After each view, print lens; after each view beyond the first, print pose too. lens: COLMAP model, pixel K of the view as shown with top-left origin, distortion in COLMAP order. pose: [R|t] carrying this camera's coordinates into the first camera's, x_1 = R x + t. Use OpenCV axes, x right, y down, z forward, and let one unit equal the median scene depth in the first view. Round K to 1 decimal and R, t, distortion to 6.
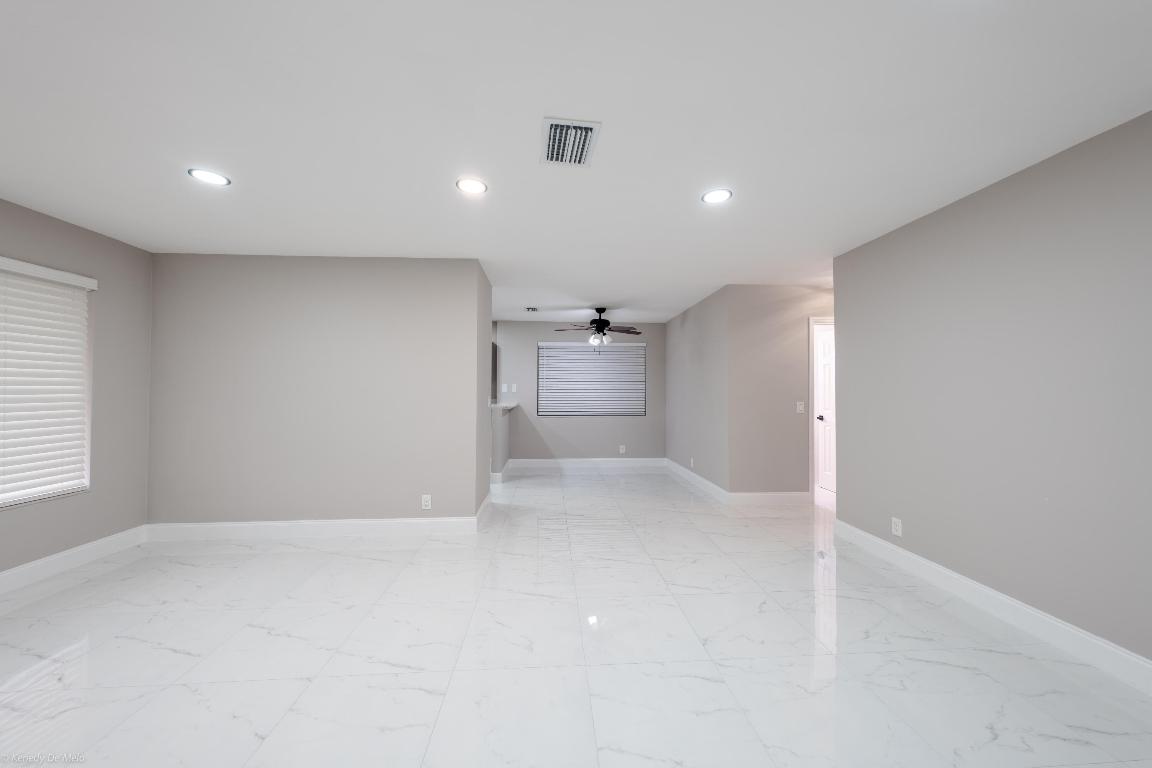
lens RADIAL K [[398.4, 0, 575.8], [0, 398.4, 386.5], [0, 0, 1]] dist [-0.002144, -0.000438]
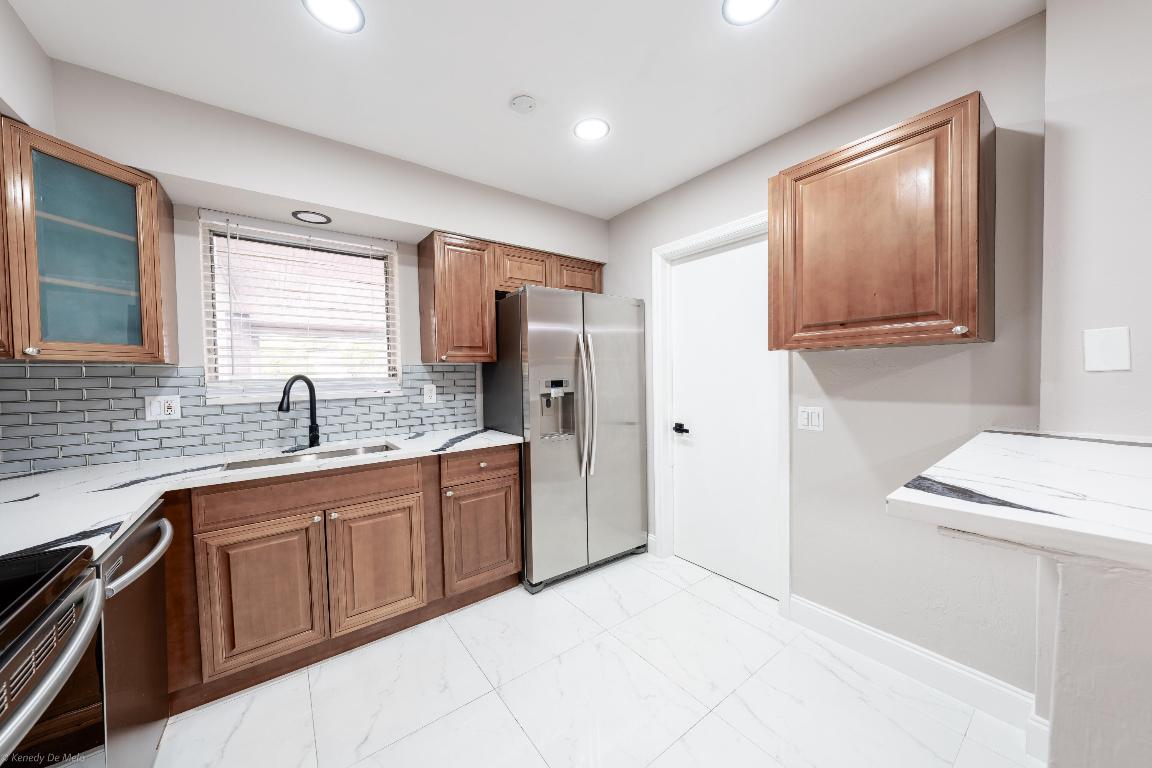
lens RADIAL K [[398.4, 0, 579.2], [0, 398.4, 385.8], [0, 0, 1]] dist [-0.002144, -0.000438]
pose [[0.550865, 0.015671, -0.834447, -0.189283], [0.027071, 0.998962, 0.036631, 0.008599], [0.834155, -0.042768, 0.549869, 0.832246]]
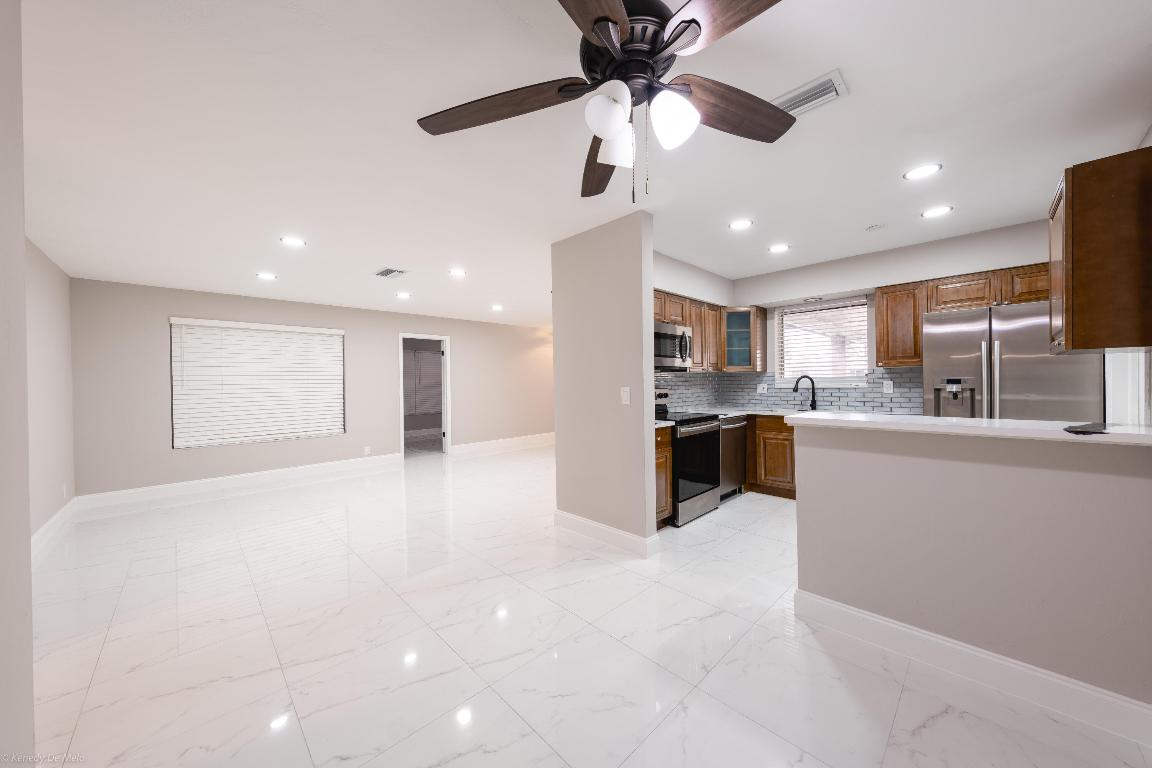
lens RADIAL K [[398.4, 0, 577.4], [0, 398.4, 385.9], [0, 0, 1]] dist [-0.002144, -0.000438]
pose [[-0.758531, 0.016978, -0.651415, 0.215420], [0.022560, 0.999745, -0.000212, 0.015655], [0.651246, -0.014857, -0.758721, 1.121778]]
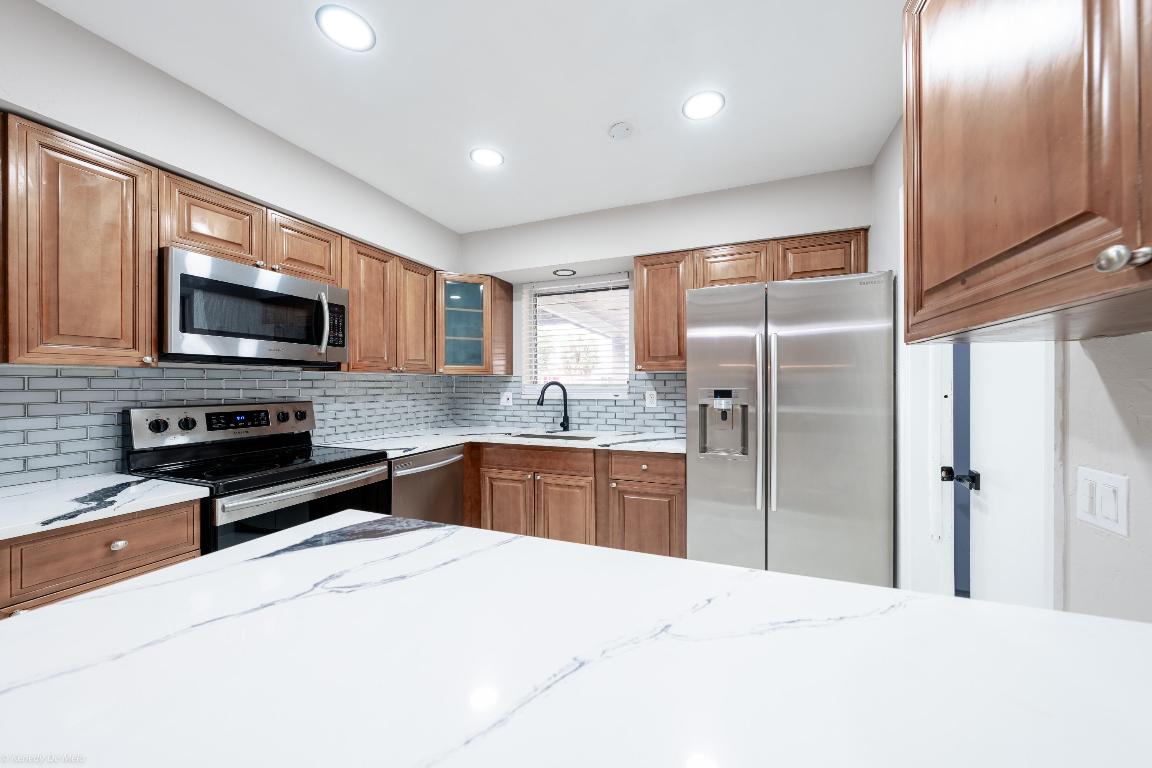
lens RADIAL K [[398.4, 0, 575.0], [0, 398.4, 387.2], [0, 0, 1]] dist [-0.002144, -0.000438]
pose [[-0.428831, 0.008545, -0.903344, -0.158243], [0.014321, 0.999894, 0.002660, 0.011804], [0.903271, -0.011796, -0.428908, 1.077197]]
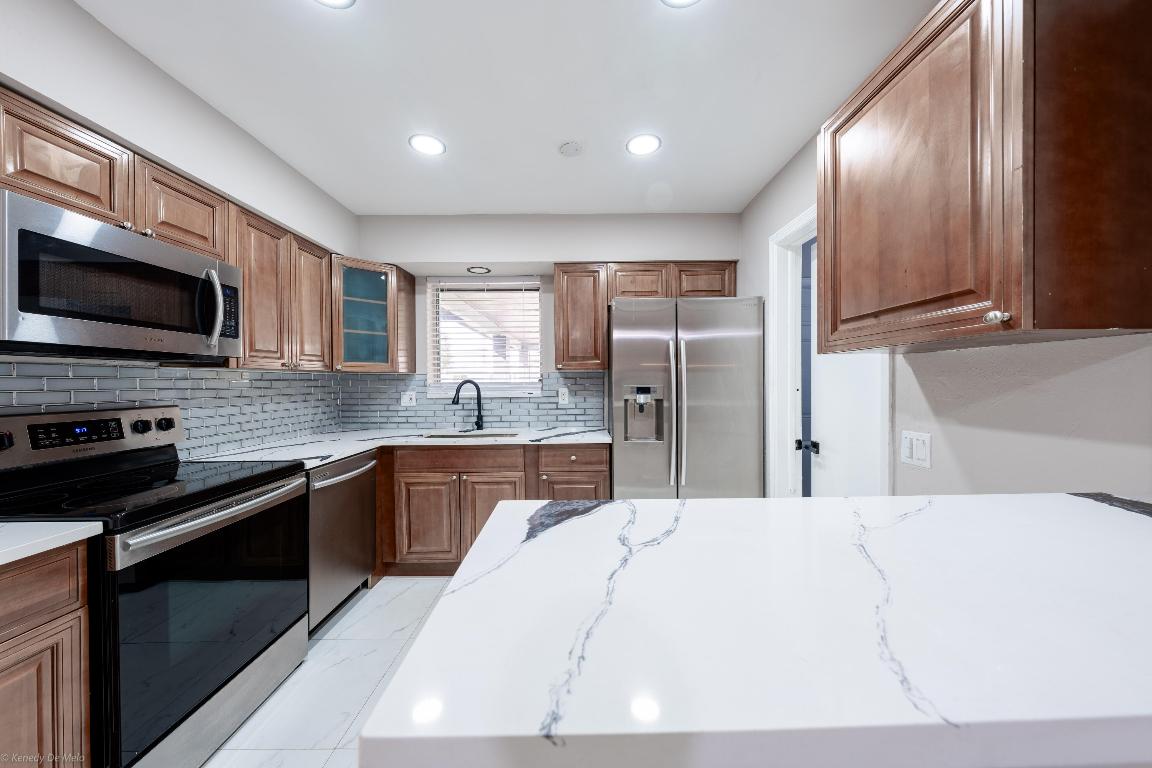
lens RADIAL K [[398.4, 0, 576.4], [0, 398.4, 385.2], [0, 0, 1]] dist [-0.002144, -0.000438]
pose [[-0.066873, 0.009674, -0.997715, -0.113572], [0.019387, 0.999777, 0.008395, 0.010596], [0.997573, -0.018781, -0.067046, 0.998857]]
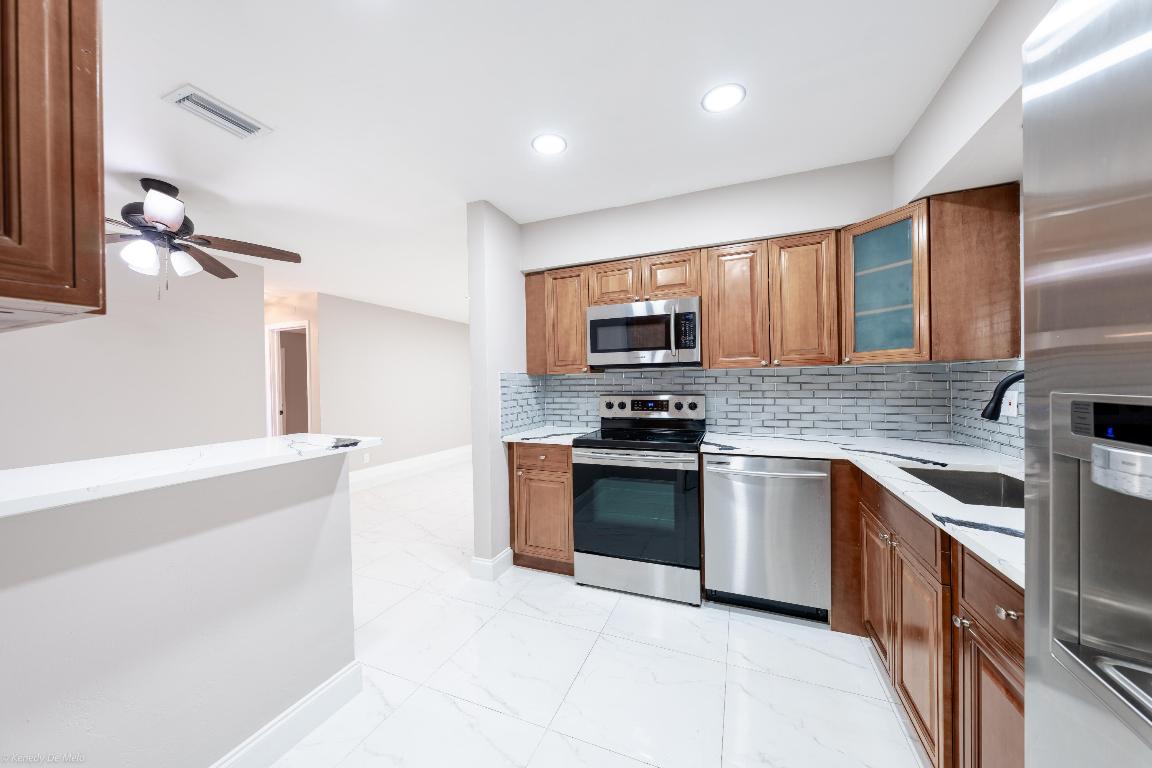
lens RADIAL K [[398.4, 0, 577.2], [0, 398.4, 384.5], [0, 0, 1]] dist [-0.002144, -0.000438]
pose [[-0.898430, 0.014342, 0.438883, -0.487234], [0.012151, 0.999896, -0.007801, 0.012791], [-0.438949, -0.001675, -0.898510, 1.161770]]
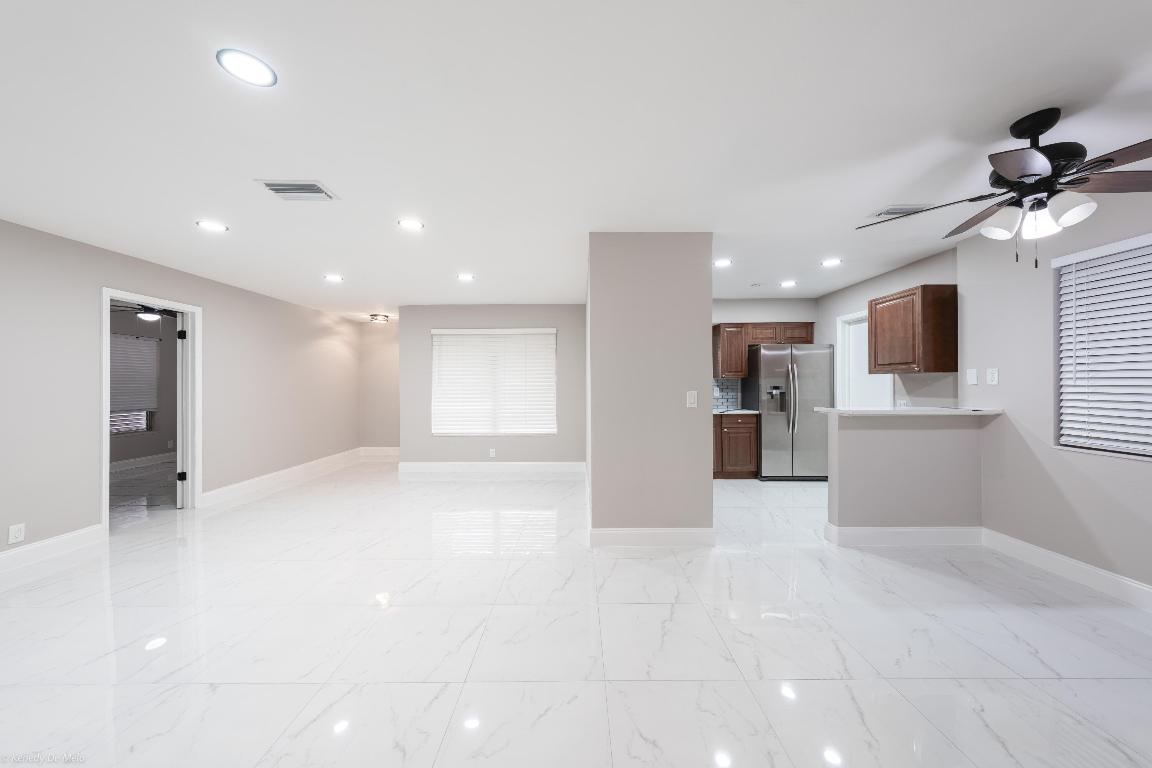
lens RADIAL K [[398.4, 0, 577.8], [0, 398.4, 387.3], [0, 0, 1]] dist [-0.002144, -0.000438]
pose [[-0.067517, 0.006270, -0.997698, 0.391838], [0.017828, 0.999828, 0.005077, 0.007036], [0.997559, -0.017444, -0.067617, 0.650396]]
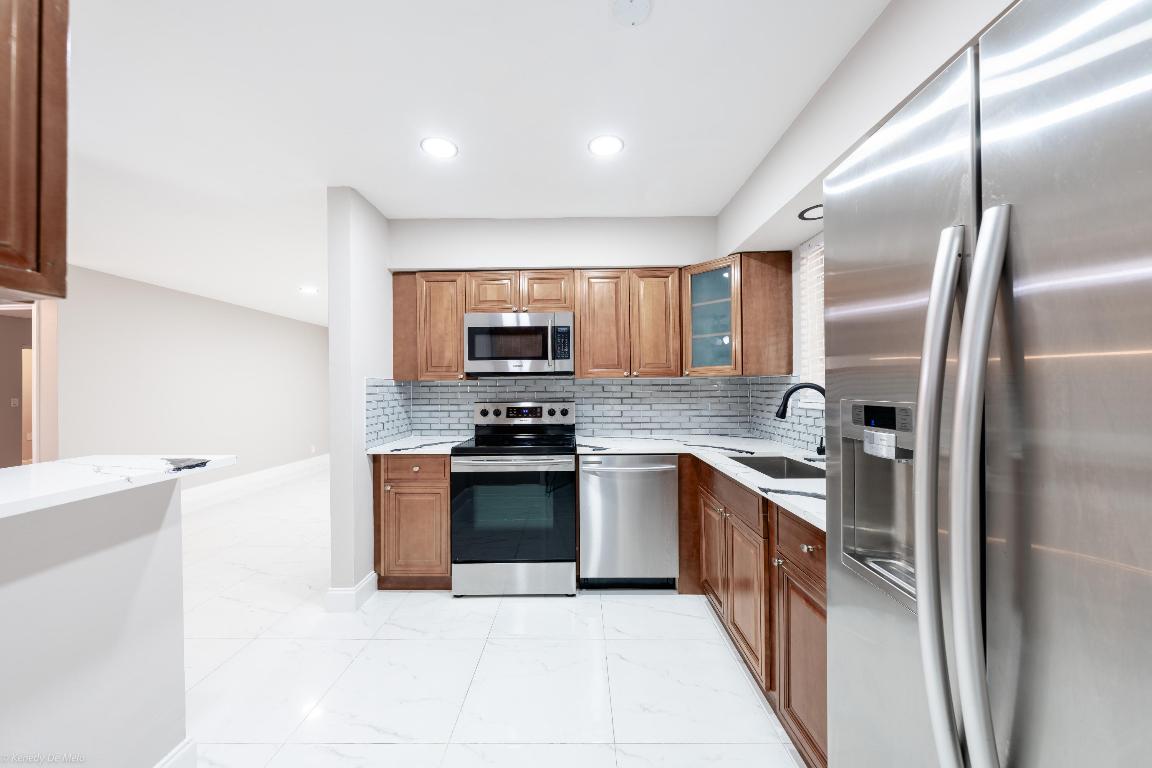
lens RADIAL K [[398.4, 0, 576.6], [0, 398.4, 384.1], [0, 0, 1]] dist [-0.002144, -0.000438]
pose [[-0.997223, 0.011097, 0.073647, -0.455694], [0.009484, 0.999708, -0.022211, 0.011825], [-0.073872, -0.021451, -0.997037, 1.188838]]
